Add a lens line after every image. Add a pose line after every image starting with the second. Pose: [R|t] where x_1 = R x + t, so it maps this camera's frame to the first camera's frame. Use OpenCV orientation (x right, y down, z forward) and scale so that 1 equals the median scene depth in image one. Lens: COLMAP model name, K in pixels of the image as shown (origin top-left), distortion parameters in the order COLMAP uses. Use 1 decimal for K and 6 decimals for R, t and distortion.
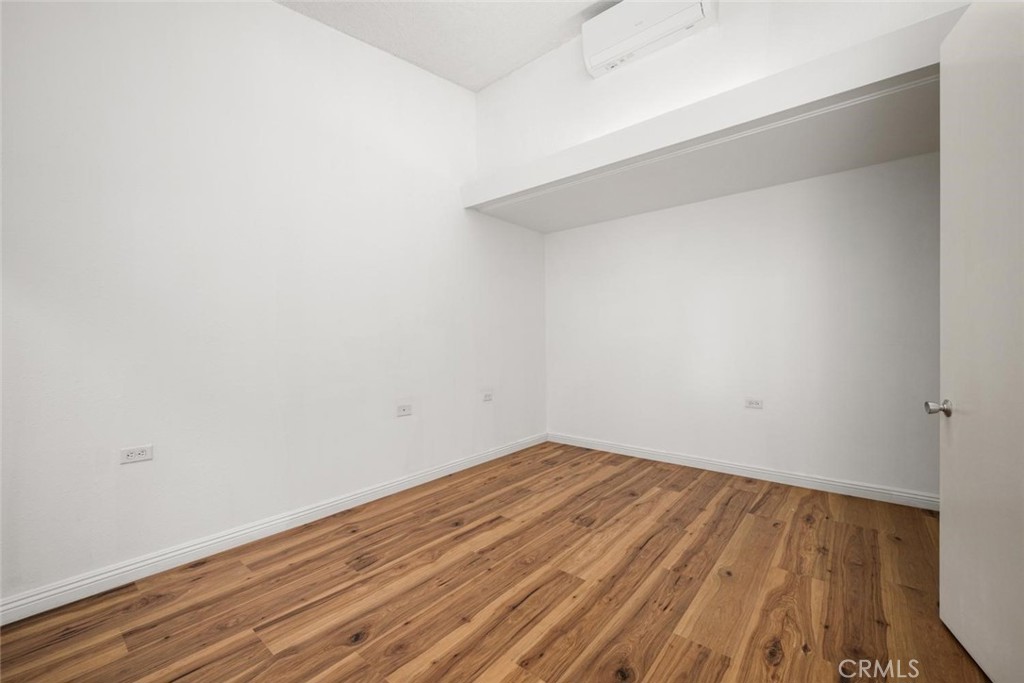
lens RADIAL K [[417.7, 0, 517.3], [0, 417.7, 352.5], [0, 0, 1]] dist [0.000879, 0.000039]
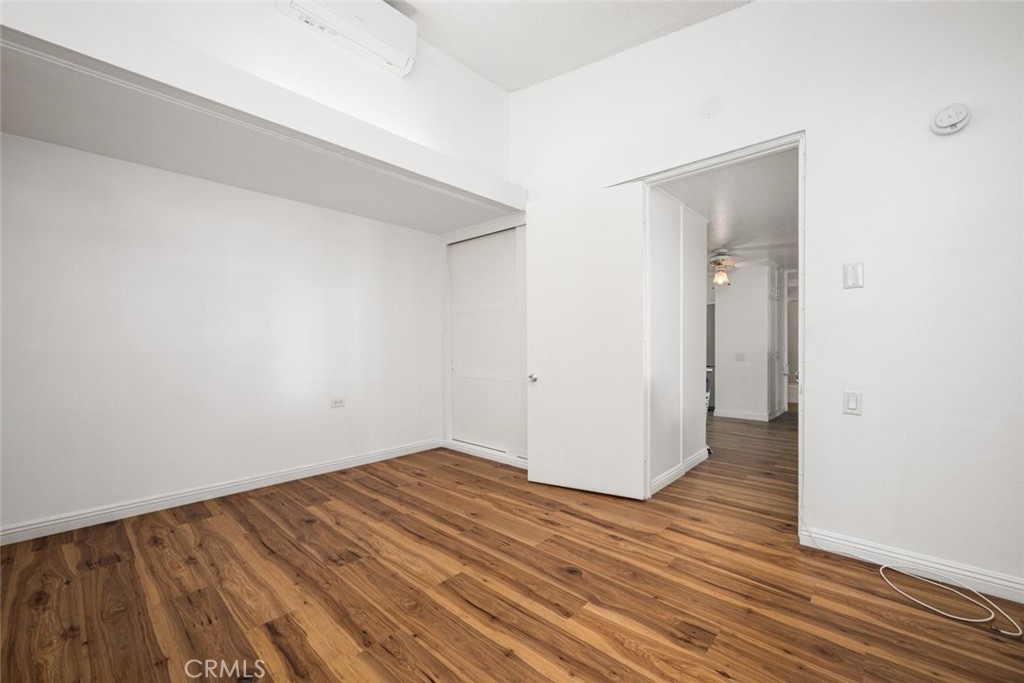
lens RADIAL K [[415.3, 0, 499.2], [0, 415.3, 340.5], [0, 0, 1]] dist [-0.001676, -0.000321]
pose [[0.071752, 0.017745, 0.997265, -0.668768], [0.030326, 0.999341, -0.019964, -0.018499], [-0.996961, 0.031675, 0.071166, 0.598320]]
